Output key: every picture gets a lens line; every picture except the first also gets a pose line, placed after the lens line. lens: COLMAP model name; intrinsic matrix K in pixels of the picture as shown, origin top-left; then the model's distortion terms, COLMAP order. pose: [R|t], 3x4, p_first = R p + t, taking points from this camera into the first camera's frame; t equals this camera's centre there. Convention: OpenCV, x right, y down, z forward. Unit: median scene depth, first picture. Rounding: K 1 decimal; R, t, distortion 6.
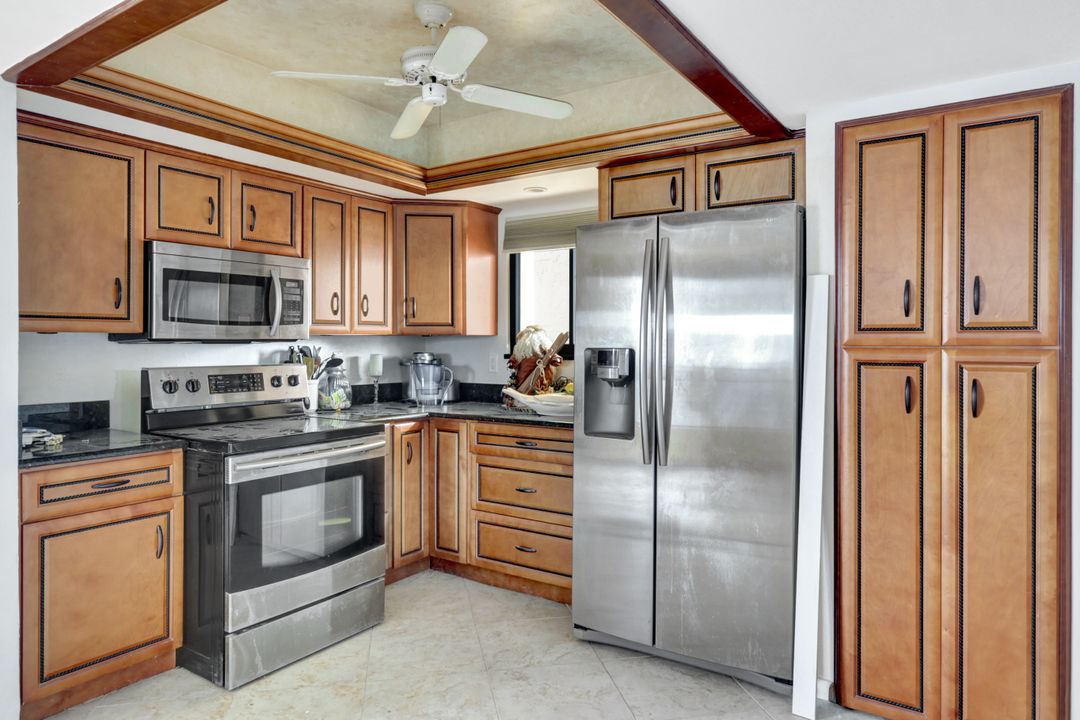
lens RADIAL K [[695.5, 0, 539.5], [0, 695.5, 345.5], [0, 0, 1]] dist [0.004604, 0.000643]
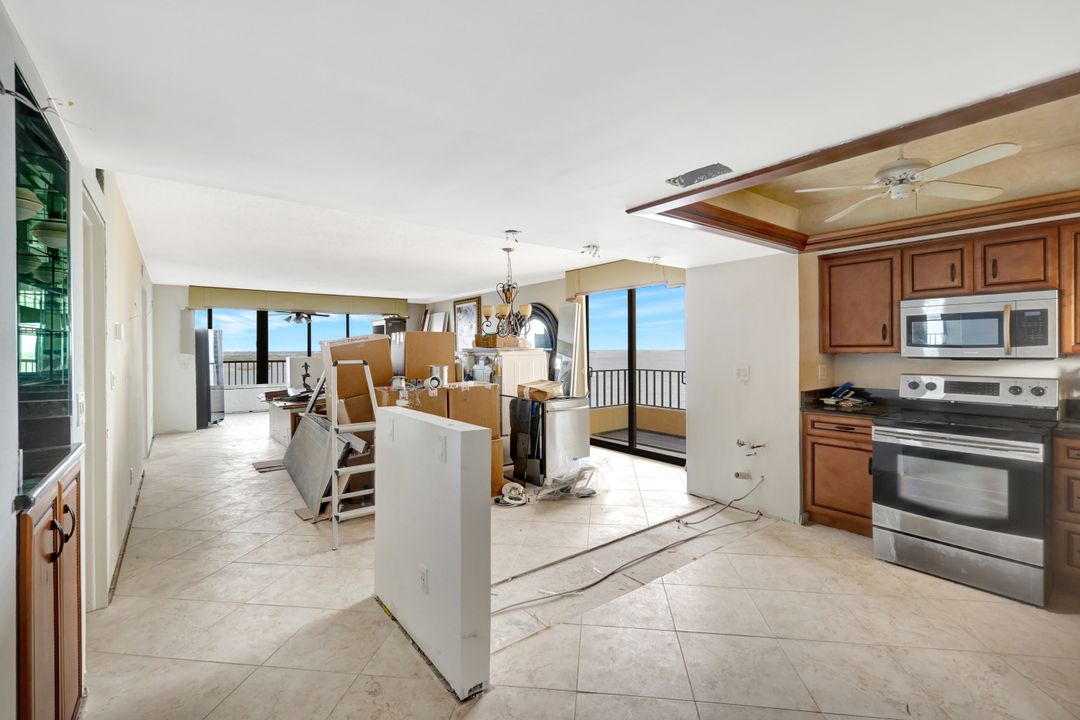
lens RADIAL K [[470.7, 0, 537.7], [0, 470.7, 351.8], [0, 0, 1]] dist [0.000885, -0.000373]
pose [[-0.324543, 0.003749, -0.945864, 1.060871], [-0.001811, 0.999988, 0.004584, -0.032192], [0.945869, 0.003200, -0.324532, 0.642664]]
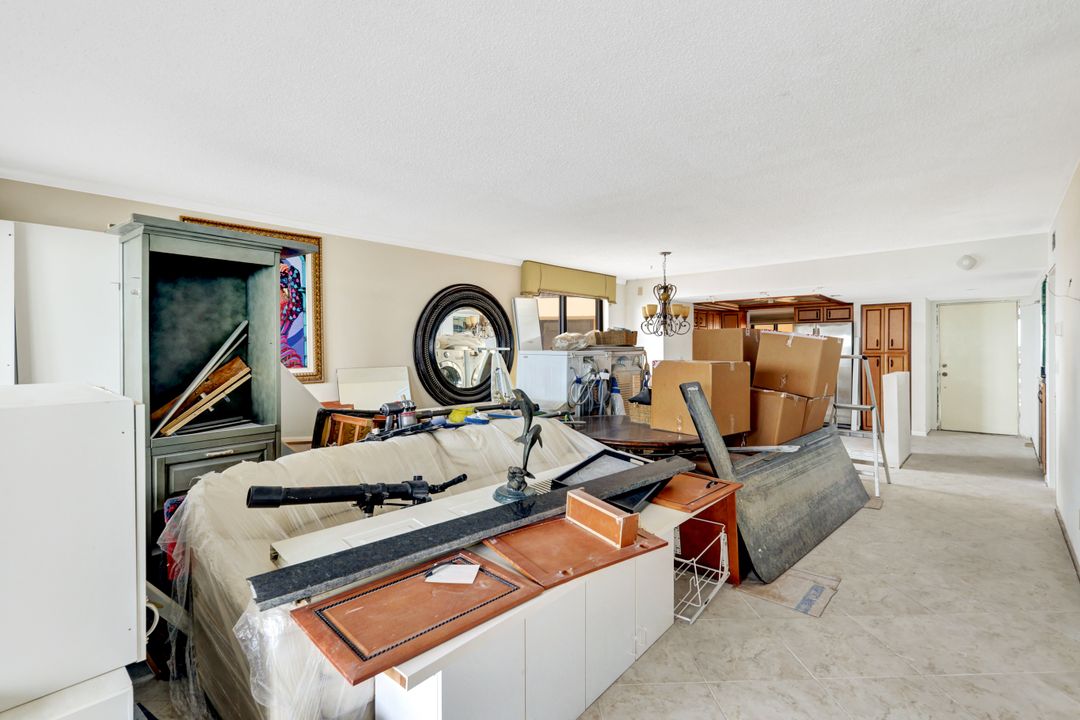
lens RADIAL K [[485.5, 0, 538.9], [0, 485.5, 350.7], [0, 0, 1]] dist [0.000439, 0.000493]
pose [[0.985406, -0.002764, -0.170201, -1.230001], [0.002620, 0.999996, -0.001072, -0.017421], [0.170203, 0.000610, 0.985409, -2.760059]]
